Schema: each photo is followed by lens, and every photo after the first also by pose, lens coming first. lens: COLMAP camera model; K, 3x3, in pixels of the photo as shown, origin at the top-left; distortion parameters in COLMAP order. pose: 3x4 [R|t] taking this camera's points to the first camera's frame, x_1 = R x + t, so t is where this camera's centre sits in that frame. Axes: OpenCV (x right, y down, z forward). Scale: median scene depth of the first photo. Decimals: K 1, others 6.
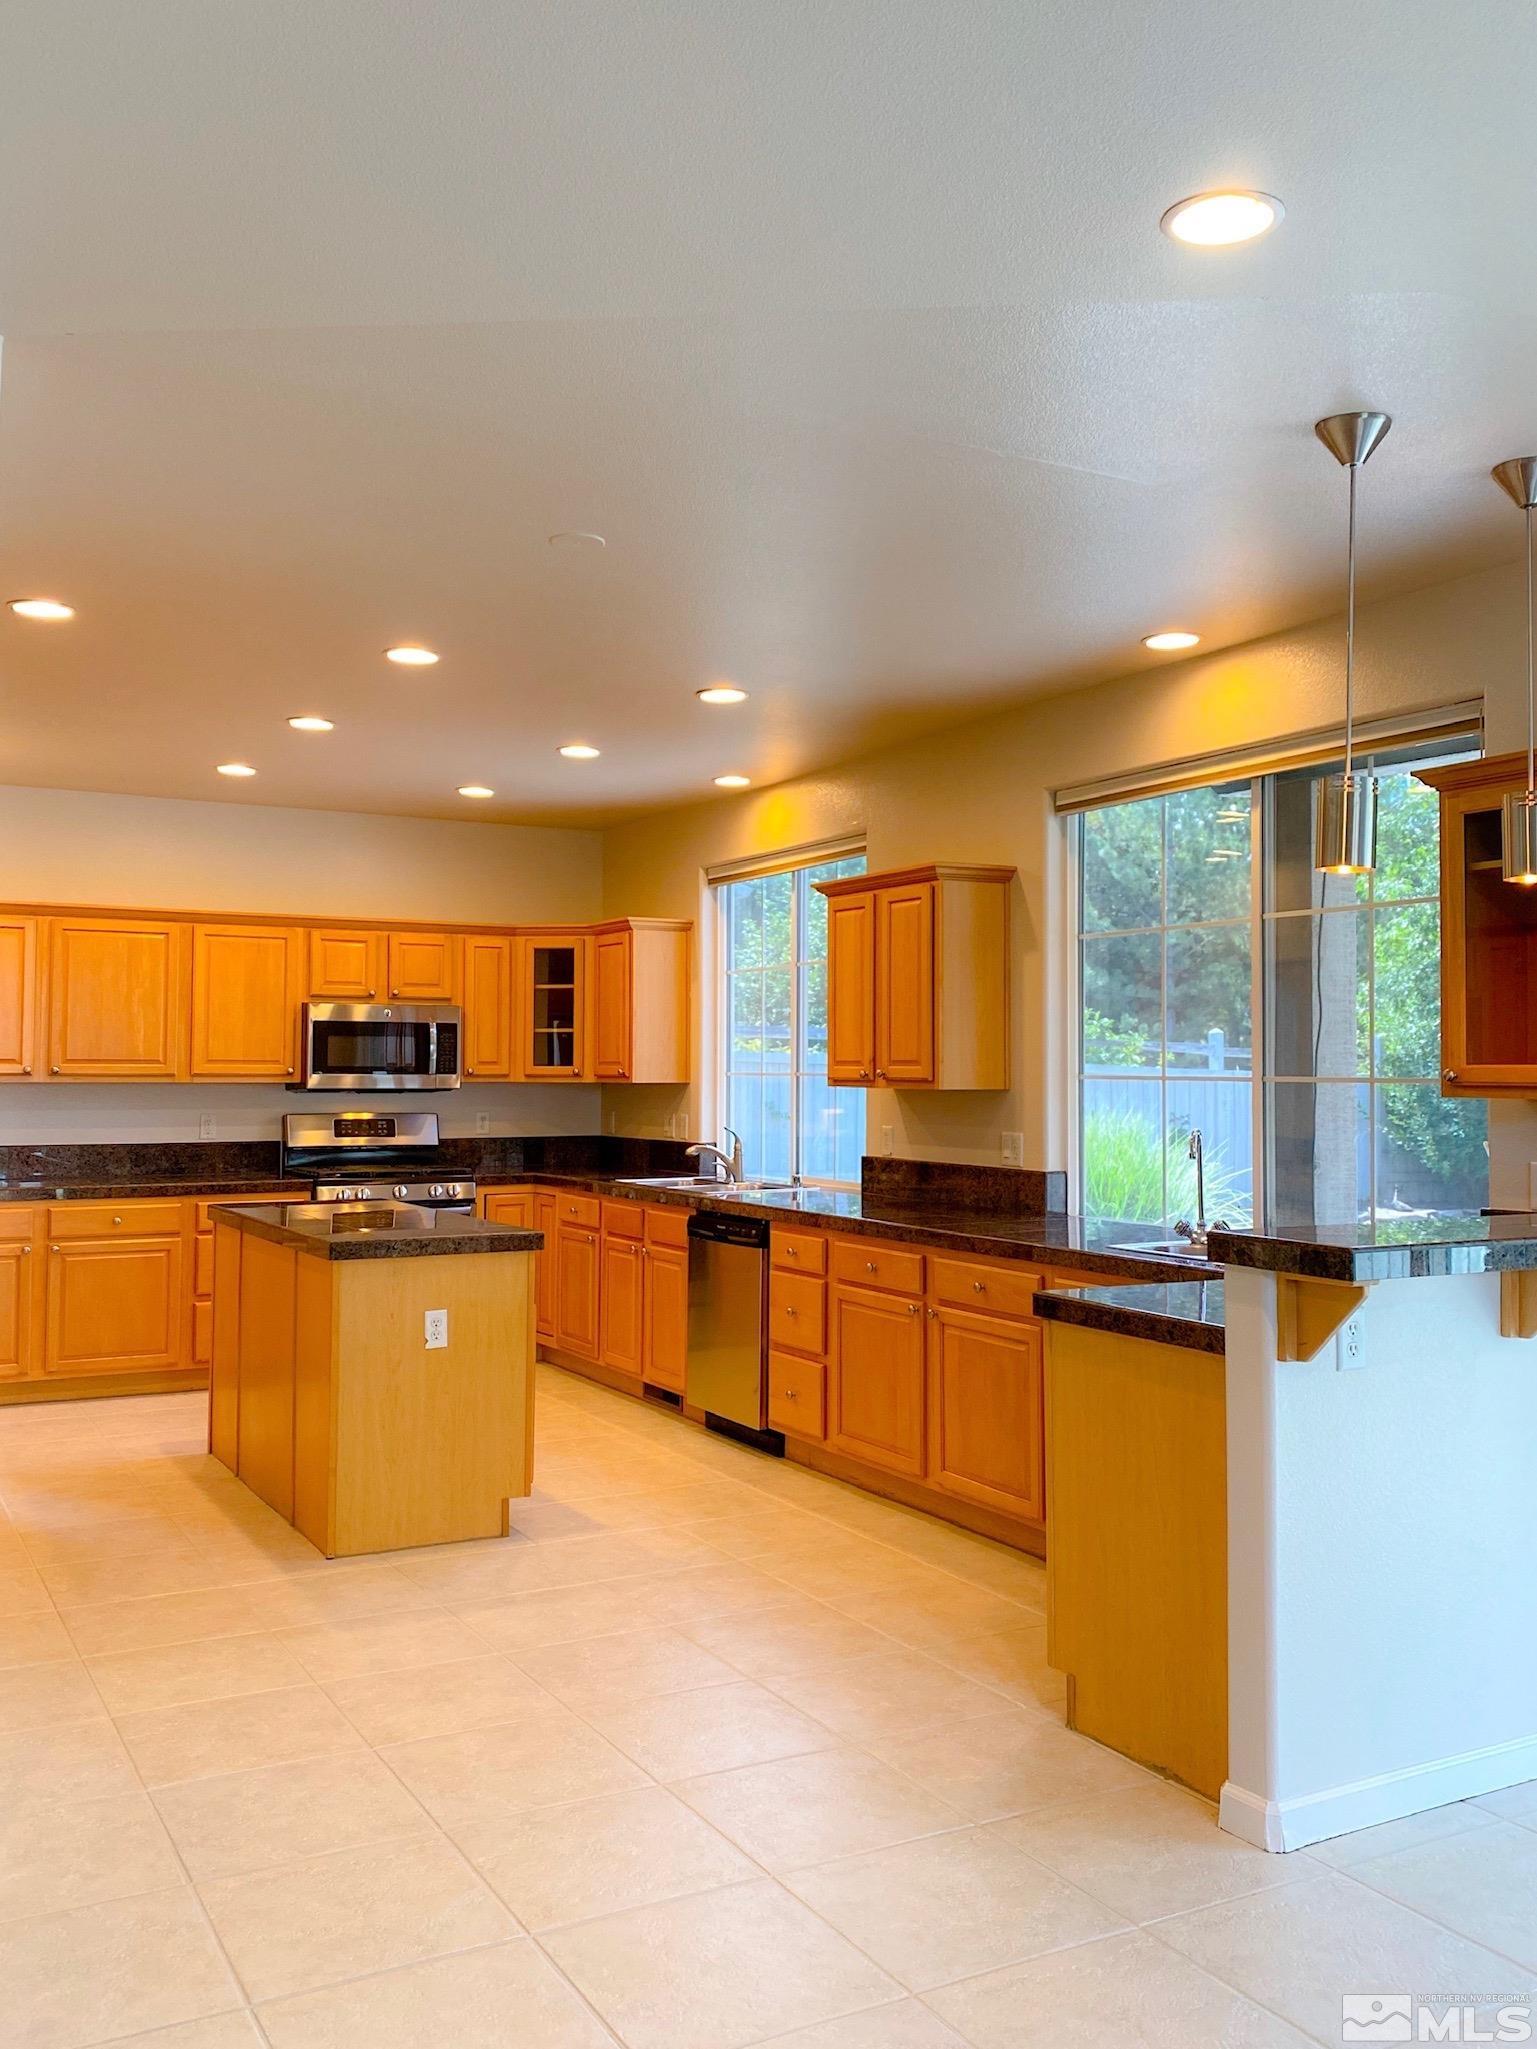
lens RADIAL K [[1782.0, 0, 768.5], [0, 1782.0, 1024.5], [0, 0, 1]] dist [0.003541, 0.000537]
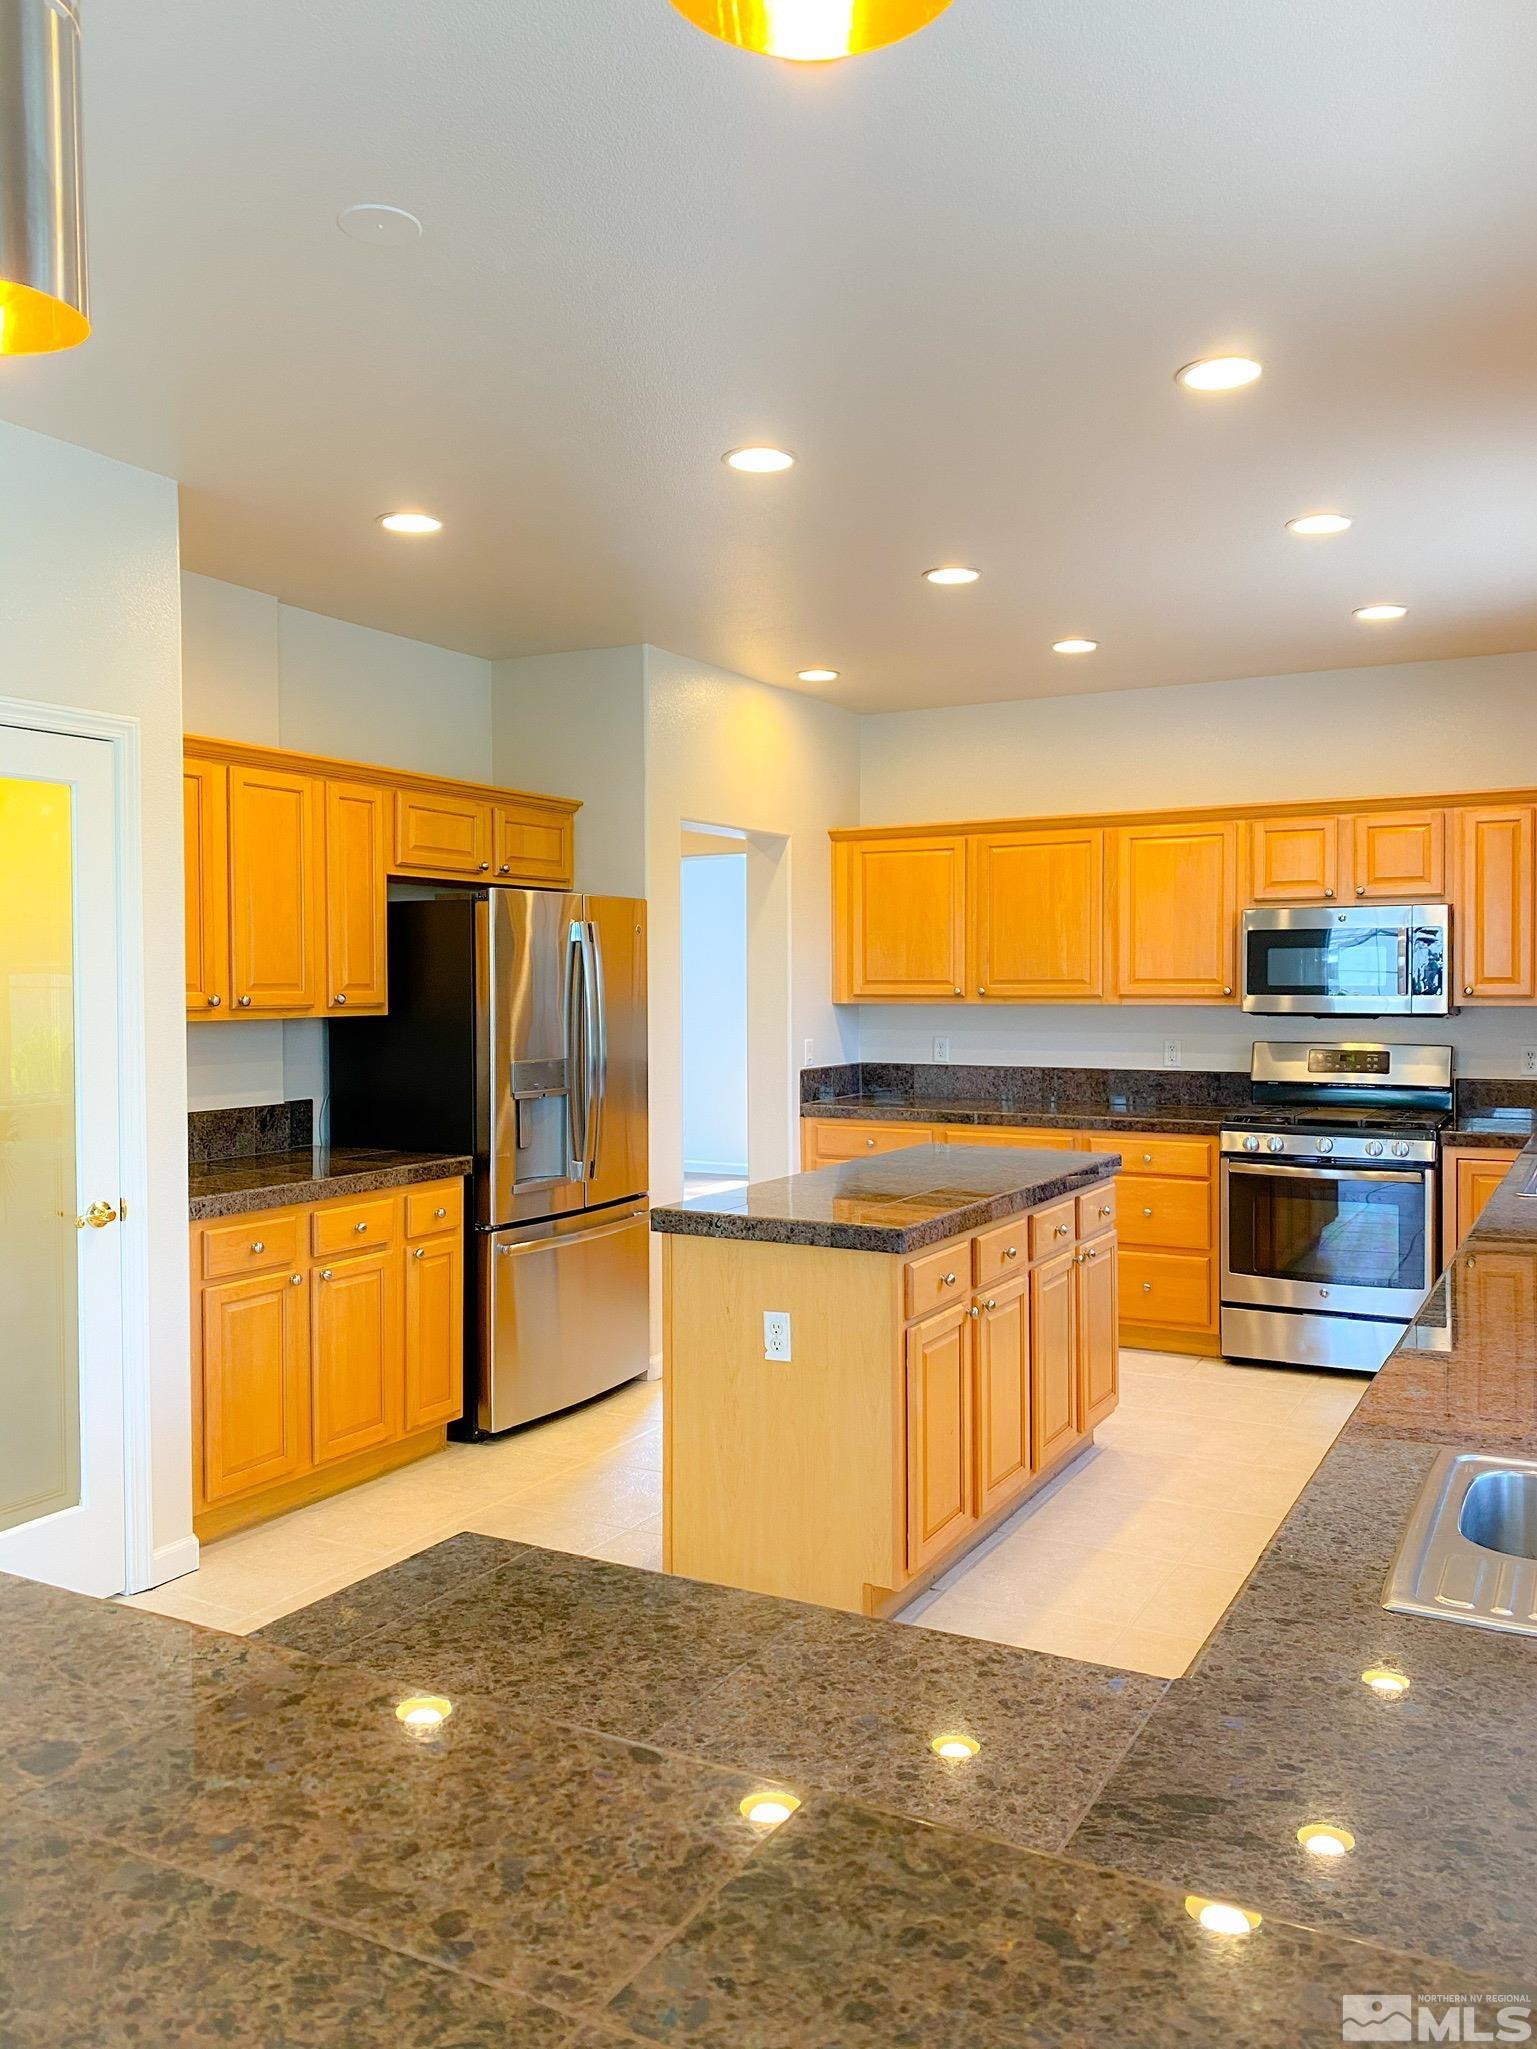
lens RADIAL K [[1571.1, 0, 768.5], [0, 1571.1, 1024.5], [0, 0, 1]] dist [0.067835, -0.000776]
pose [[0.539246, 0.017553, -0.841965, 0.245666], [0.027832, 0.998865, 0.038649, 0.006583], [0.841688, -0.044275, 0.538145, 0.412148]]
